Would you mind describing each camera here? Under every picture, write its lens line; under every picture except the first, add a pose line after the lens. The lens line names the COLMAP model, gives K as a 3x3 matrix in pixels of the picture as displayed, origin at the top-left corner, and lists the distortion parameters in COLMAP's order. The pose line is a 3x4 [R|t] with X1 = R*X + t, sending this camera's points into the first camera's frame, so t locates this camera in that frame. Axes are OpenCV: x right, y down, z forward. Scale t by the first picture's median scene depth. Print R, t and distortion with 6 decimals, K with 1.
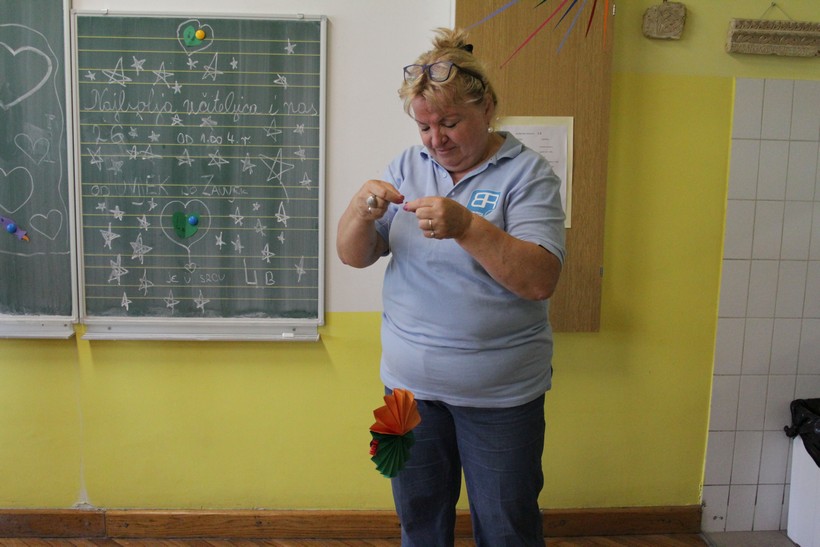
lens RADIAL K [[946.1, 0, 408.6], [0, 946.1, 272.5], [0, 0, 1]] dist [-0.053292, 0.000000]
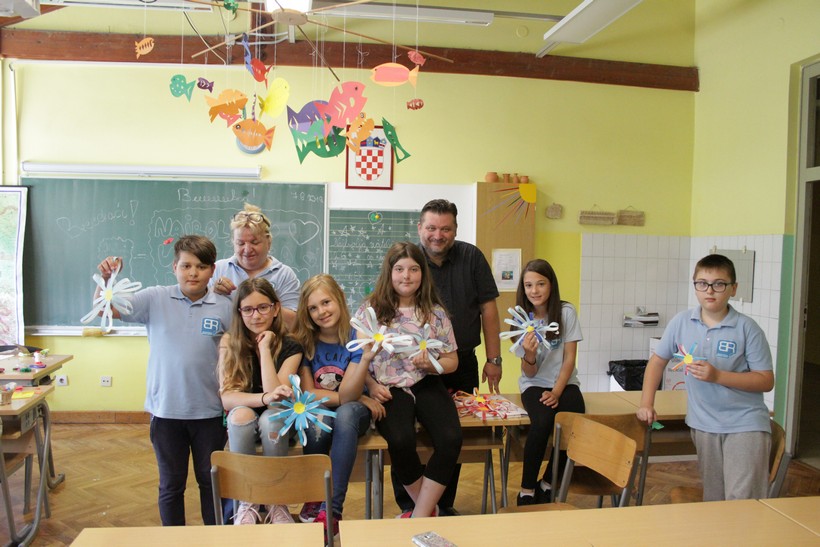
lens RADIAL K [[678.0, 0, 411.3], [0, 678.0, 275.2], [0, 0, 1]] dist [-0.082022, -0.001064]
pose [[0.997196, -0.005533, 0.074631, -0.263892], [0.014208, 0.993122, -0.116217, 0.119299], [-0.073474, 0.116951, 0.990416, -0.808858]]
